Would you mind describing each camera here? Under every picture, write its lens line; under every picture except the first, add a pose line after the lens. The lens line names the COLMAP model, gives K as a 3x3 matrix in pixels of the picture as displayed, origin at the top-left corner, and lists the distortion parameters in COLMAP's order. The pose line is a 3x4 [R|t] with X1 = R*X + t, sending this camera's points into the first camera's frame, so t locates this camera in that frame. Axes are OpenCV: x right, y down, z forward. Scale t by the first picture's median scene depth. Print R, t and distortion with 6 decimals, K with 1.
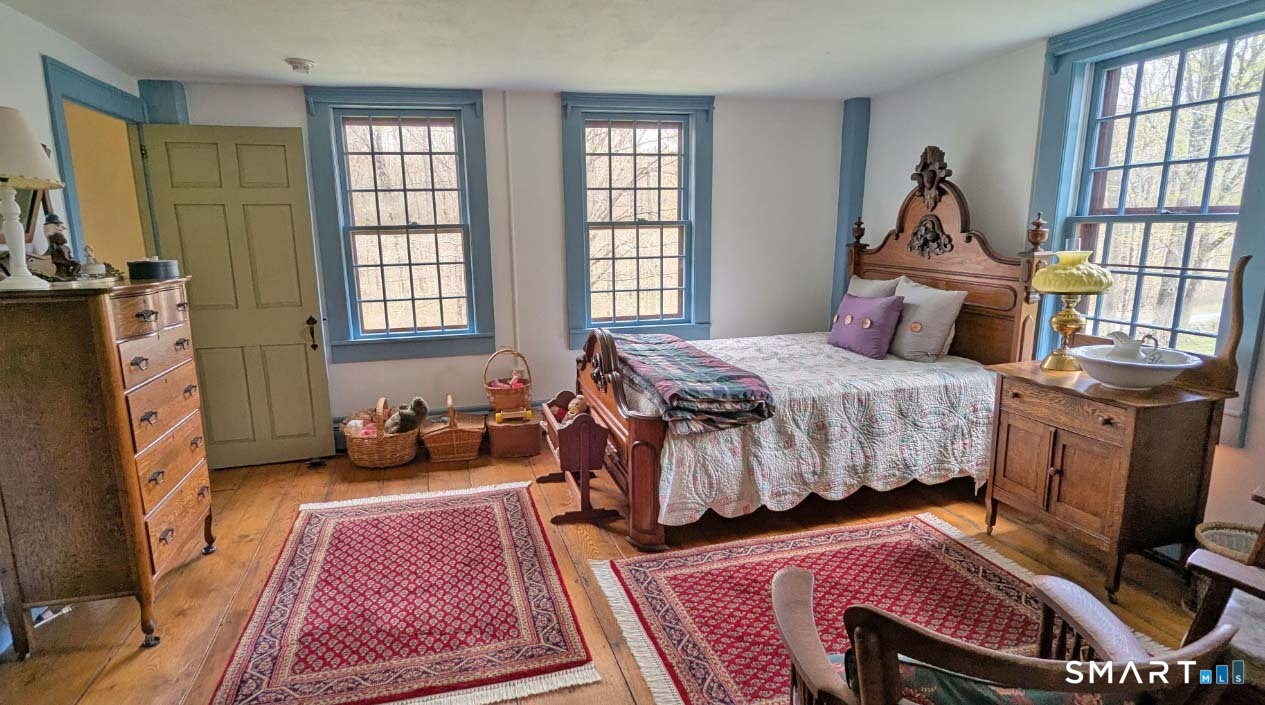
lens RADIAL K [[663.0, 0, 629.9], [0, 663.0, 350.7], [0, 0, 1]] dist [0.014232, 0.000140]
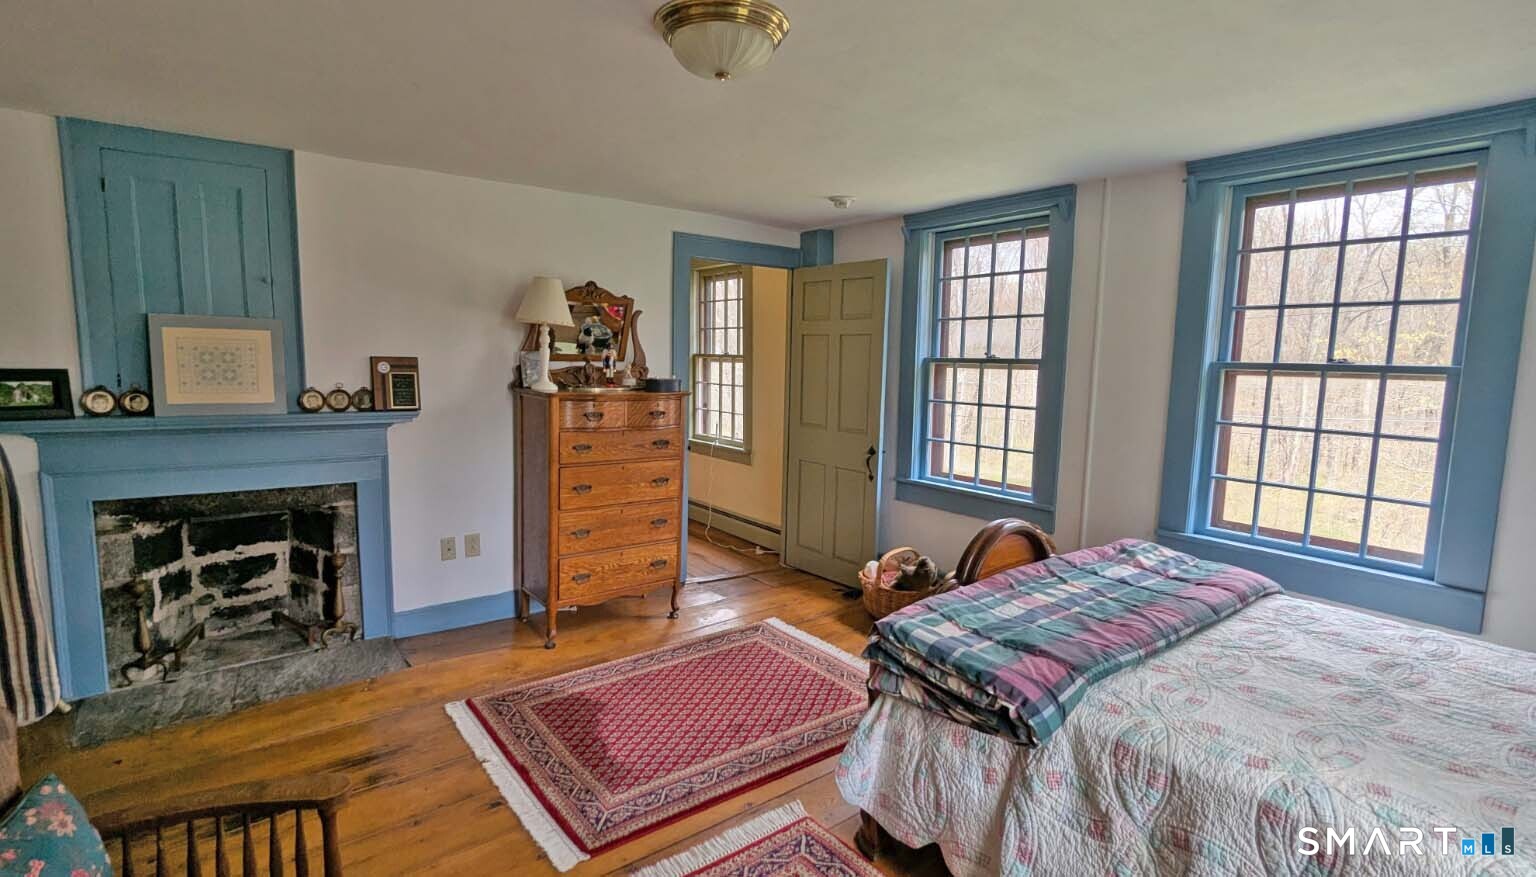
lens RADIAL K [[745.1, 0, 758.0], [0, 745.1, 445.5], [0, 0, 1]] dist [-0.001307, -0.000026]
pose [[0.380026, 0.135684, -0.914970, 0.474015], [-0.199523, 0.977920, 0.062149, -0.090233], [0.903200, 0.158940, 0.398707, 0.414675]]
